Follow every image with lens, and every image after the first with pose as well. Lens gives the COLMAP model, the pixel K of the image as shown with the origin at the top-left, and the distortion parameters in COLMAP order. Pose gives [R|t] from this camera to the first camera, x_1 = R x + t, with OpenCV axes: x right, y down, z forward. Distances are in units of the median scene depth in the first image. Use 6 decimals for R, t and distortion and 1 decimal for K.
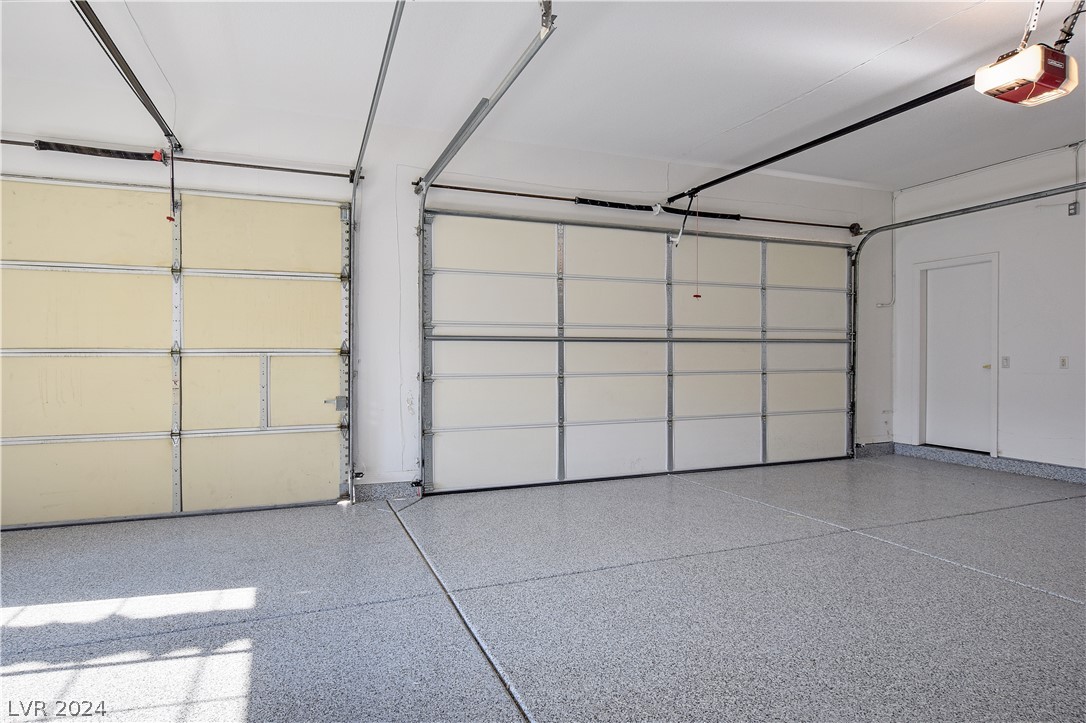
lens RADIAL K [[601.0, 0, 535.9], [0, 601.0, 357.4], [0, 0, 1]] dist [-0.024757, 0.008443]
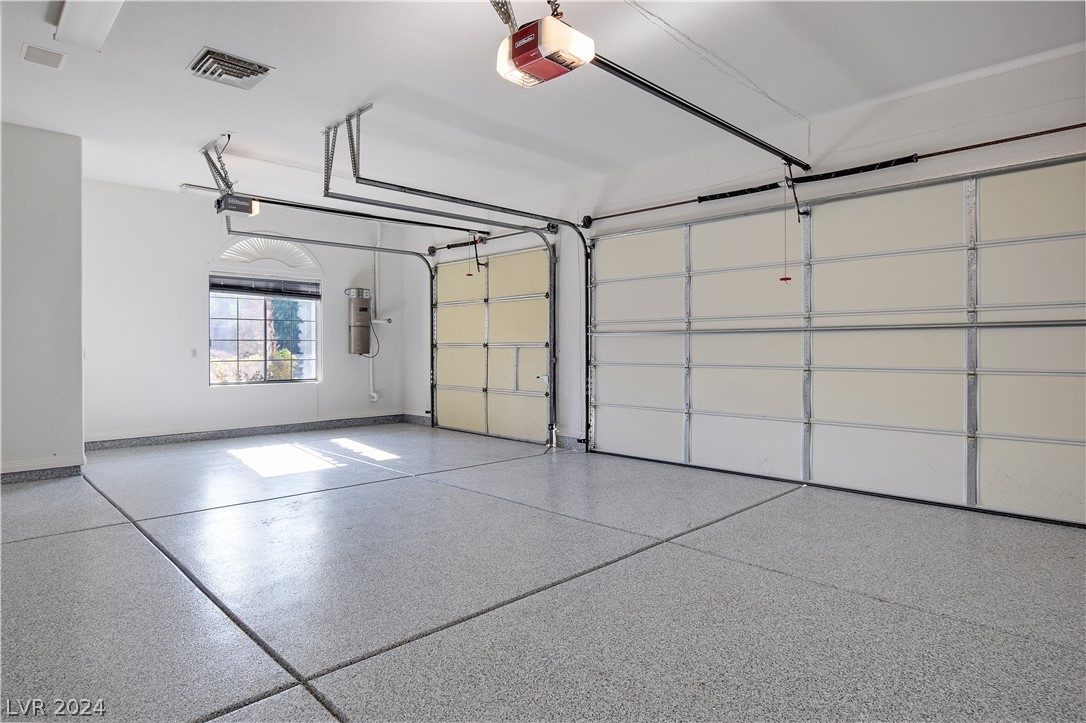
lens RADIAL K [[601.0, 0, 565.0], [0, 601.0, 352.1], [0, 0, 1]] dist [-0.024757, 0.008443]
pose [[0.429365, 0.008455, -0.903091, 1.080981], [-0.001578, 0.999962, 0.008612, -0.004096], [0.903130, -0.002273, 0.429362, 0.398947]]
